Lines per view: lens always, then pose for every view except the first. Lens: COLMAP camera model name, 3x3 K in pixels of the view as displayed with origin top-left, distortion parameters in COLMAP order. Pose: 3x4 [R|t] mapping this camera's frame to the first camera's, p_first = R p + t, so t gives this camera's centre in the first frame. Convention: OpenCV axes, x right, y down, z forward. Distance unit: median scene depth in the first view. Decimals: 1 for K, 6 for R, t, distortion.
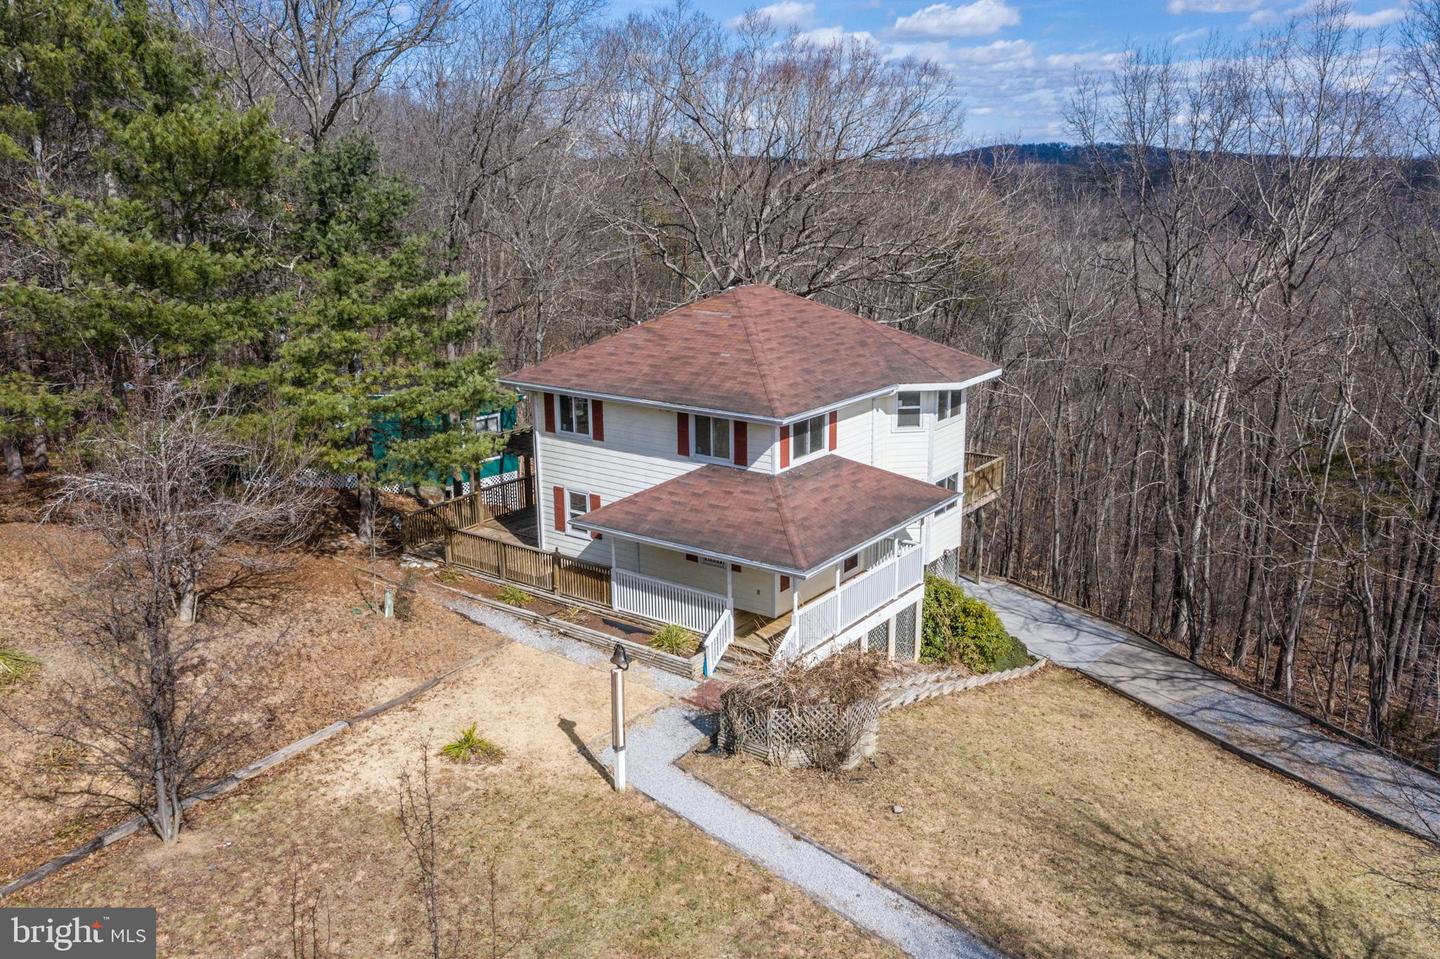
lens RADIAL K [[1168.5, 0, 740.1], [0, 1168.5, 473.7], [0, 0, 1]] dist [0.000545, -0.003178]
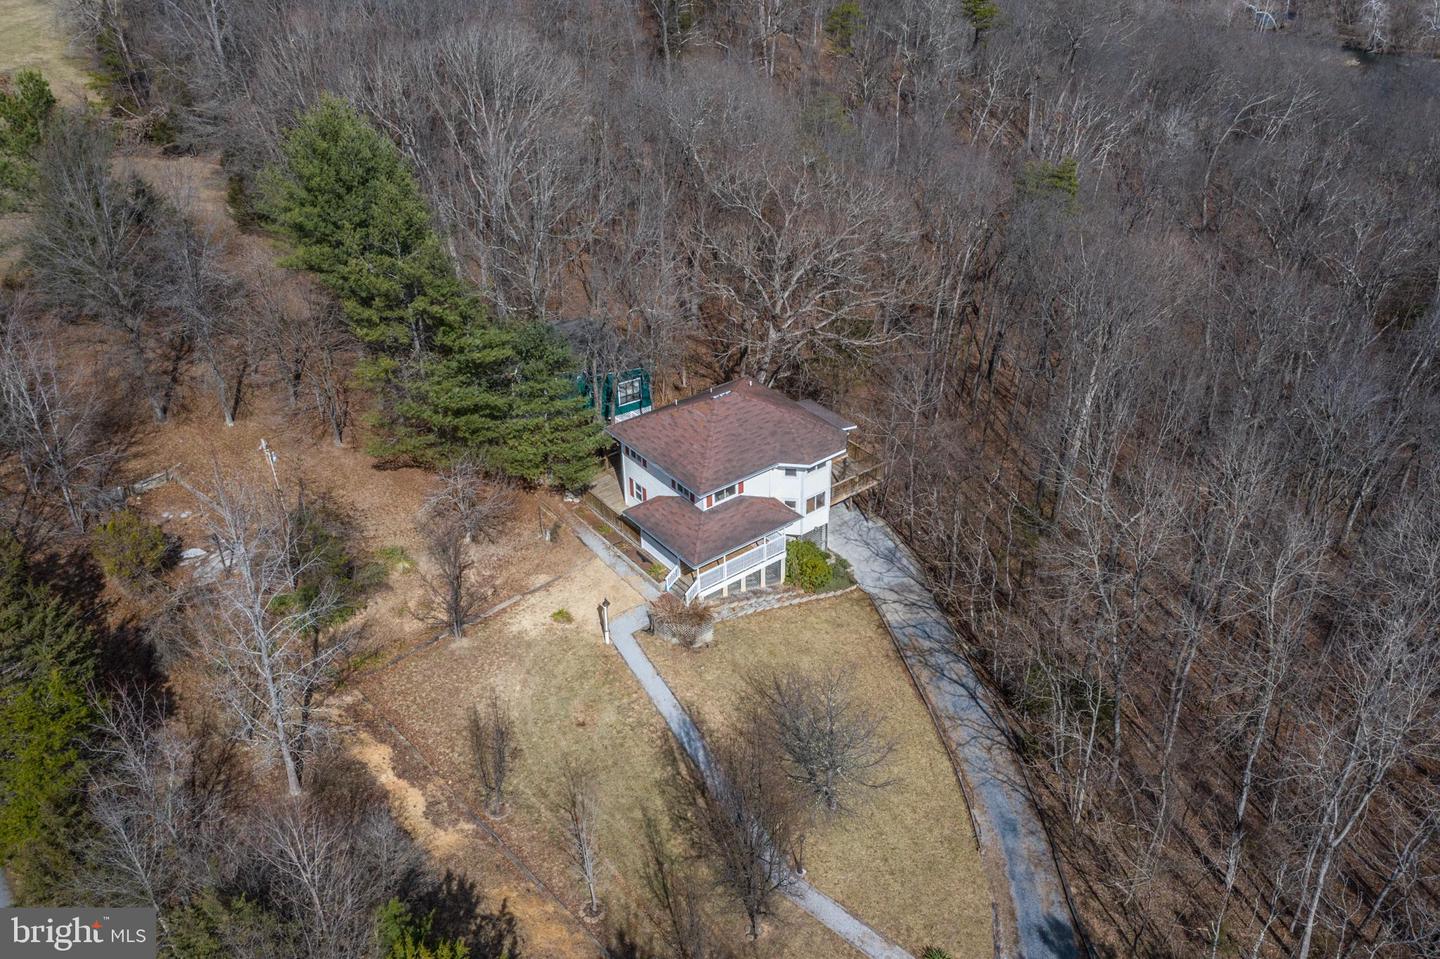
lens RADIAL K [[1171.9, 0, 747.3], [0, 1171.9, 498.8], [0, 0, 1]] dist [-0.001004, 0.005156]
pose [[0.963859, 0.146849, -0.222286, 0.595963], [-0.068906, 0.943391, 0.324446, -0.743509], [0.257347, -0.297403, 0.919415, -1.040675]]
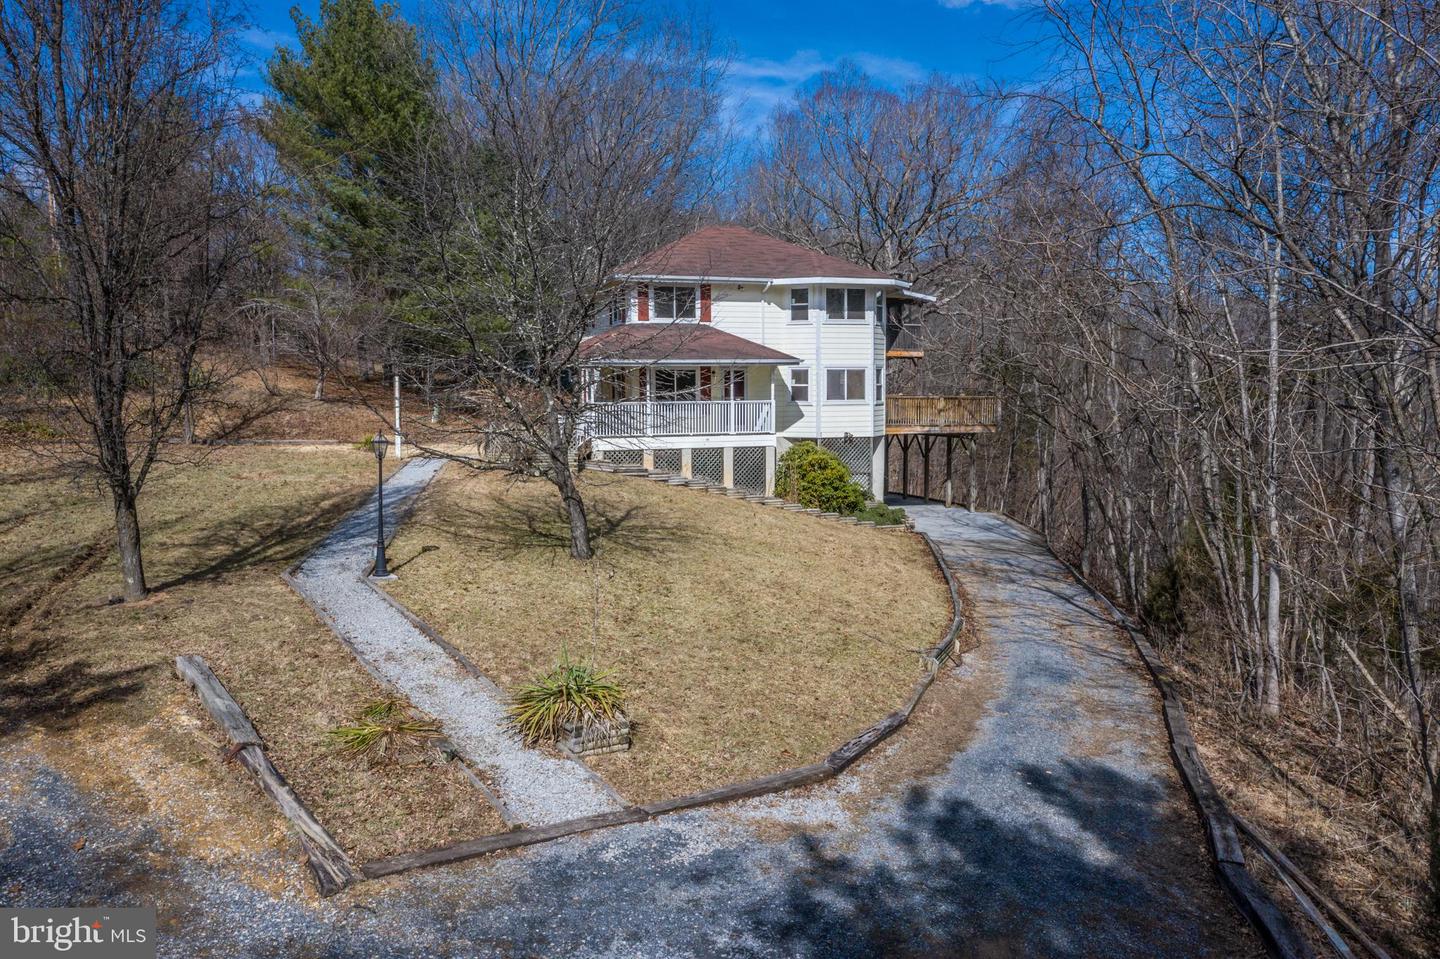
lens RADIAL K [[1150.6, 0, 714.2], [0, 1150.6, 478.7], [0, 0, 1]] dist [0.000118, -0.004382]
pose [[0.820352, 0.052542, -0.569439, 0.866654], [-0.146929, 0.981707, -0.121089, 0.321471], [0.552661, 0.183003, 0.813066, -0.024375]]
